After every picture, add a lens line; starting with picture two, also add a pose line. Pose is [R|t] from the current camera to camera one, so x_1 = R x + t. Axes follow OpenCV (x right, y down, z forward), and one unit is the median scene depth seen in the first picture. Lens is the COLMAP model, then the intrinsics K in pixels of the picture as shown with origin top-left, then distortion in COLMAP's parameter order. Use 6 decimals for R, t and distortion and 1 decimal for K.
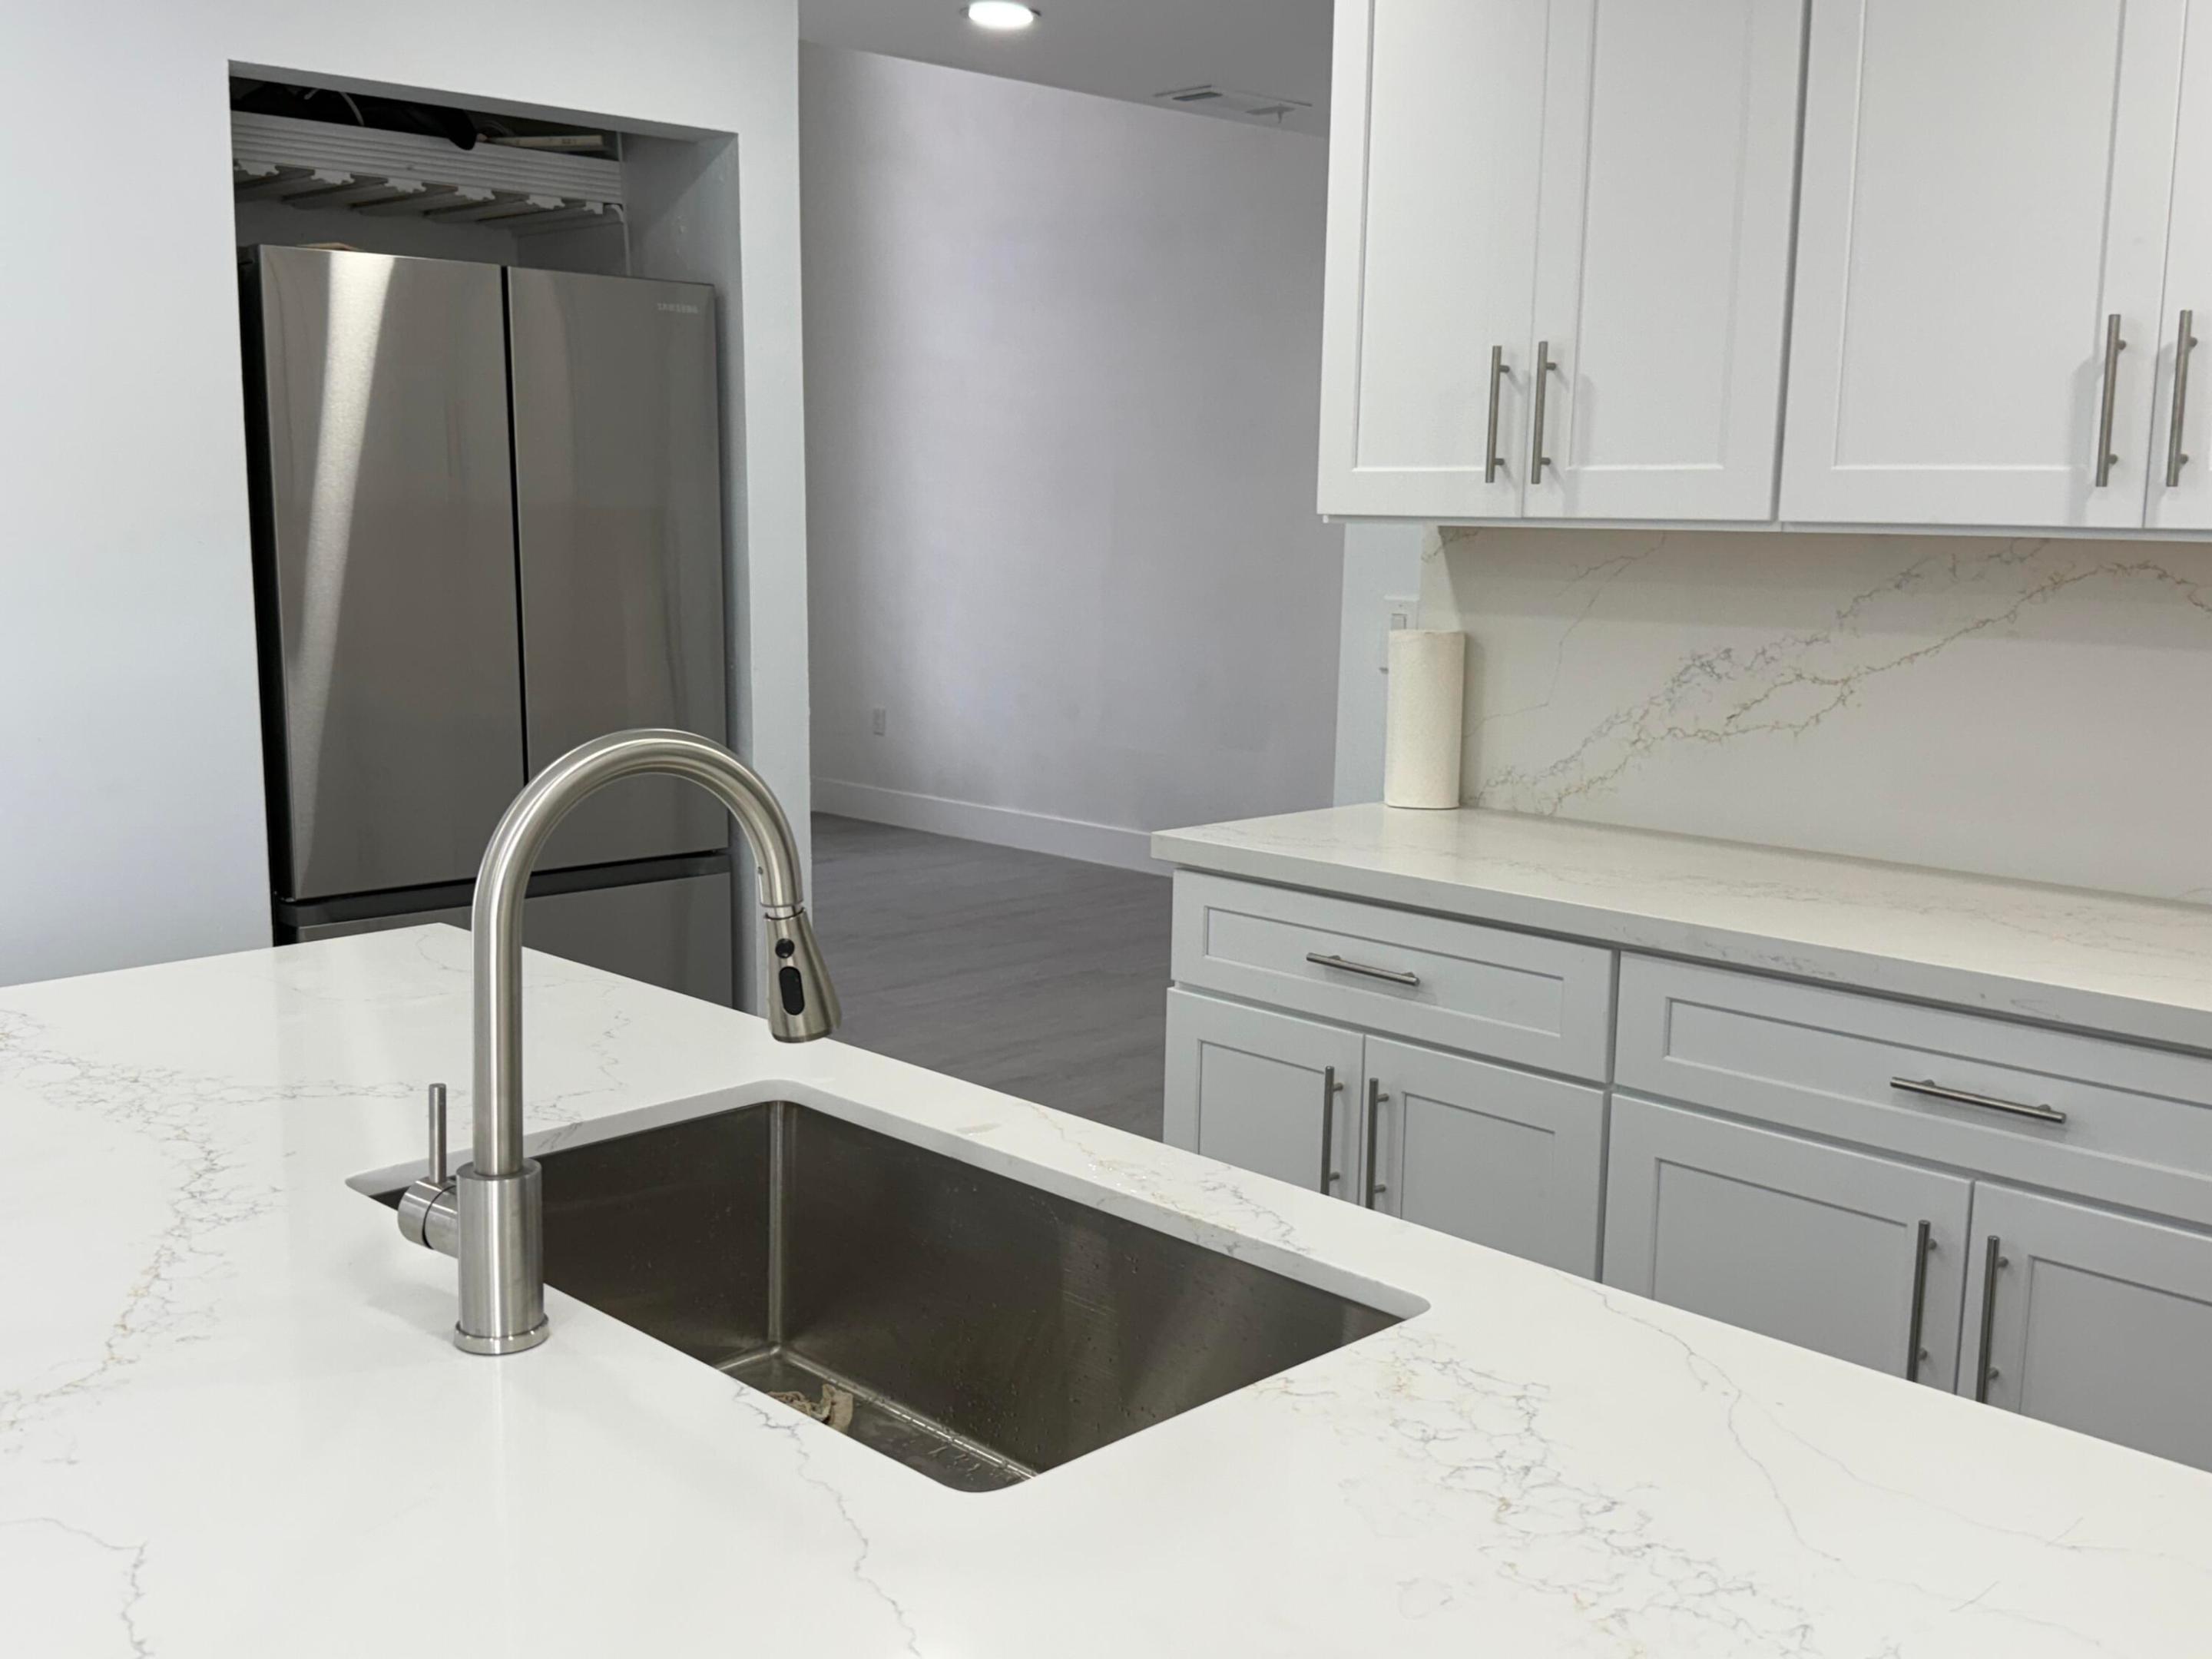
lens RADIAL K [[2210.1, 0, 1103.9], [0, 2210.1, 833.3], [0, 0, 1]] dist [0.044274, 0.000000]
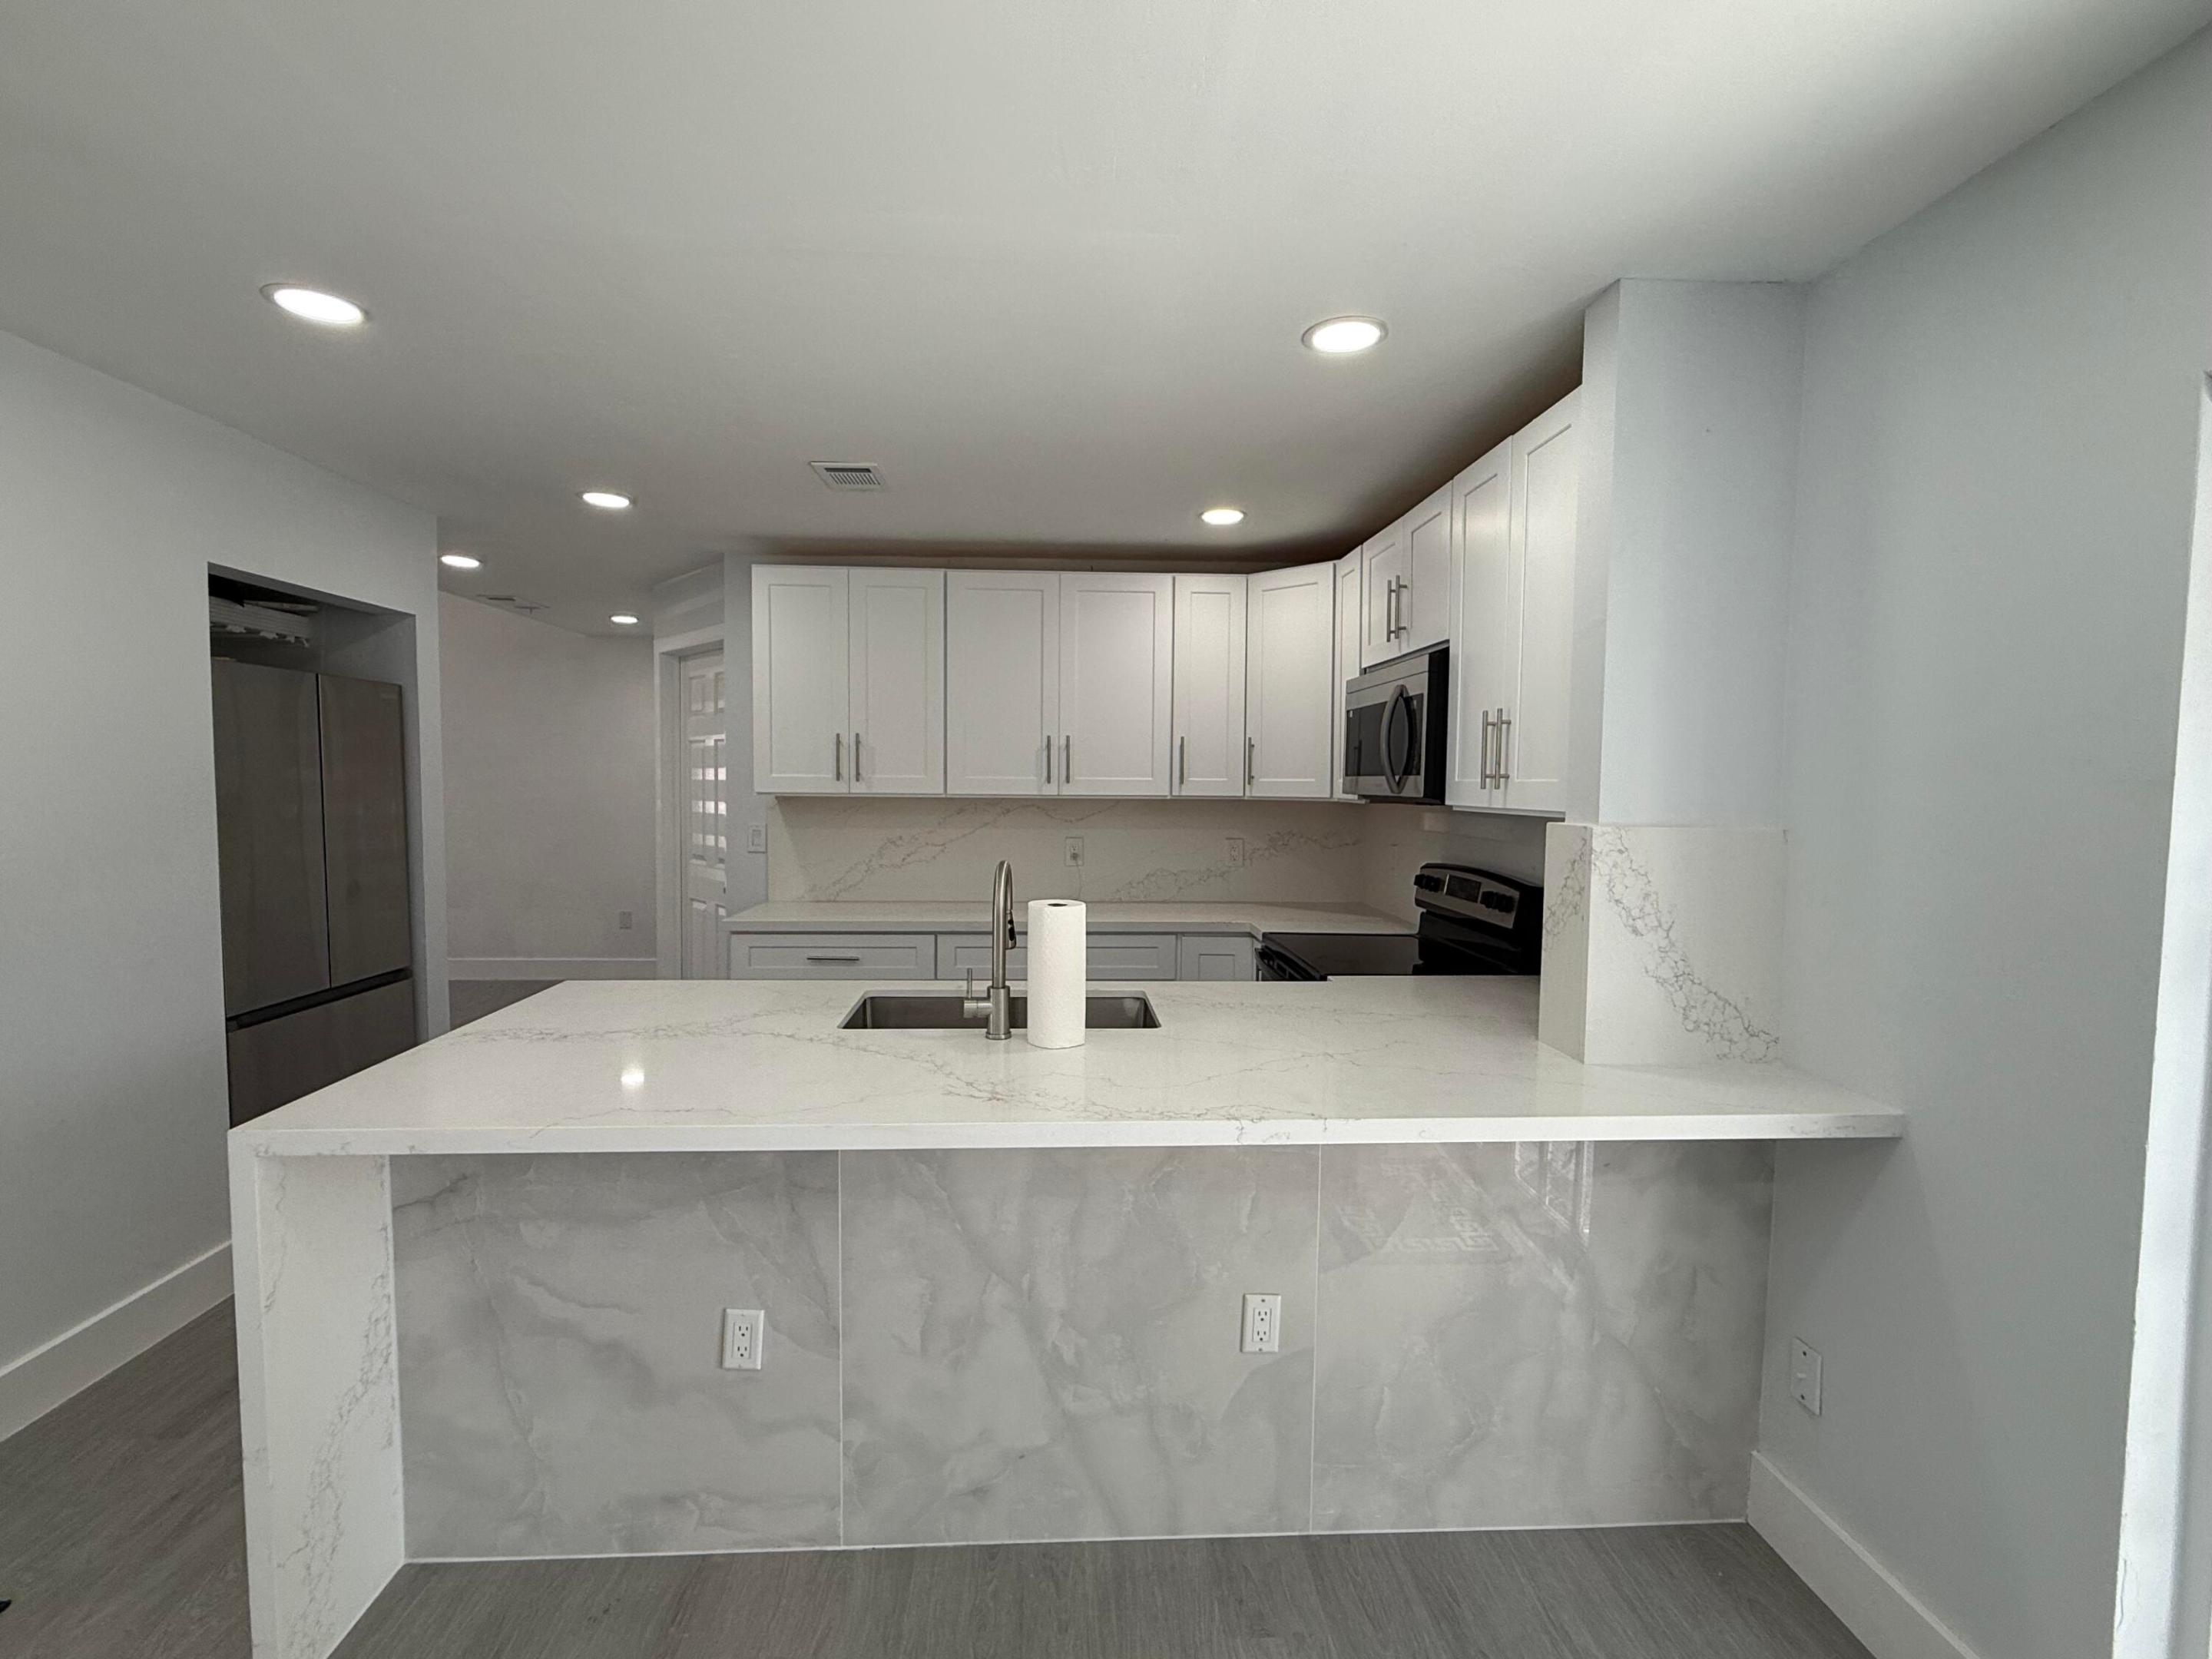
lens RADIAL K [[1027.0, 0, 1106.3], [0, 1027.0, 831.5], [0, 0, 1]] dist [0.001233, 0.000071]
pose [[0.641287, -0.047063, 0.765856, -0.588014], [0.118125, 0.992274, -0.037935, -0.005269], [-0.758154, 0.114794, 0.641892, -0.086494]]
